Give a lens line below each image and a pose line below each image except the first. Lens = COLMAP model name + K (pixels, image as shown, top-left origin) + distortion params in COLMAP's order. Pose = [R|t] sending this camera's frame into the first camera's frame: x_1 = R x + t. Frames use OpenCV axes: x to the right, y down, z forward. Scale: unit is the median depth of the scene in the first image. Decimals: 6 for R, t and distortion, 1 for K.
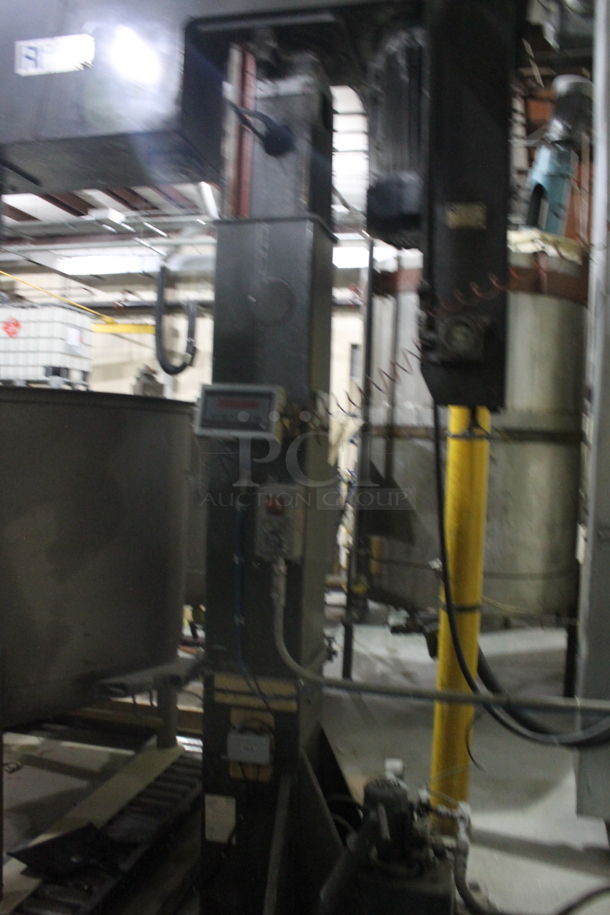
lens RADIAL K [[775.2, 0, 303.0], [0, 775.2, 455.8], [0, 0, 1]] dist [-0.110282, 0.025247]
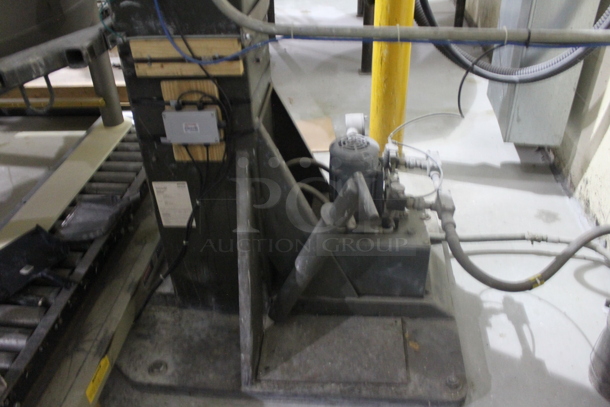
lens RADIAL K [[516.8, 0, 304.0], [0, 516.8, 205.5], [0, 0, 1]] dist [-0.110282, 0.025247]
pose [[0.985108, -0.140769, 0.098726, -0.018704], [0.061990, 0.826360, 0.559720, 0.151451], [-0.160375, -0.545265, 0.822780, 0.475579]]
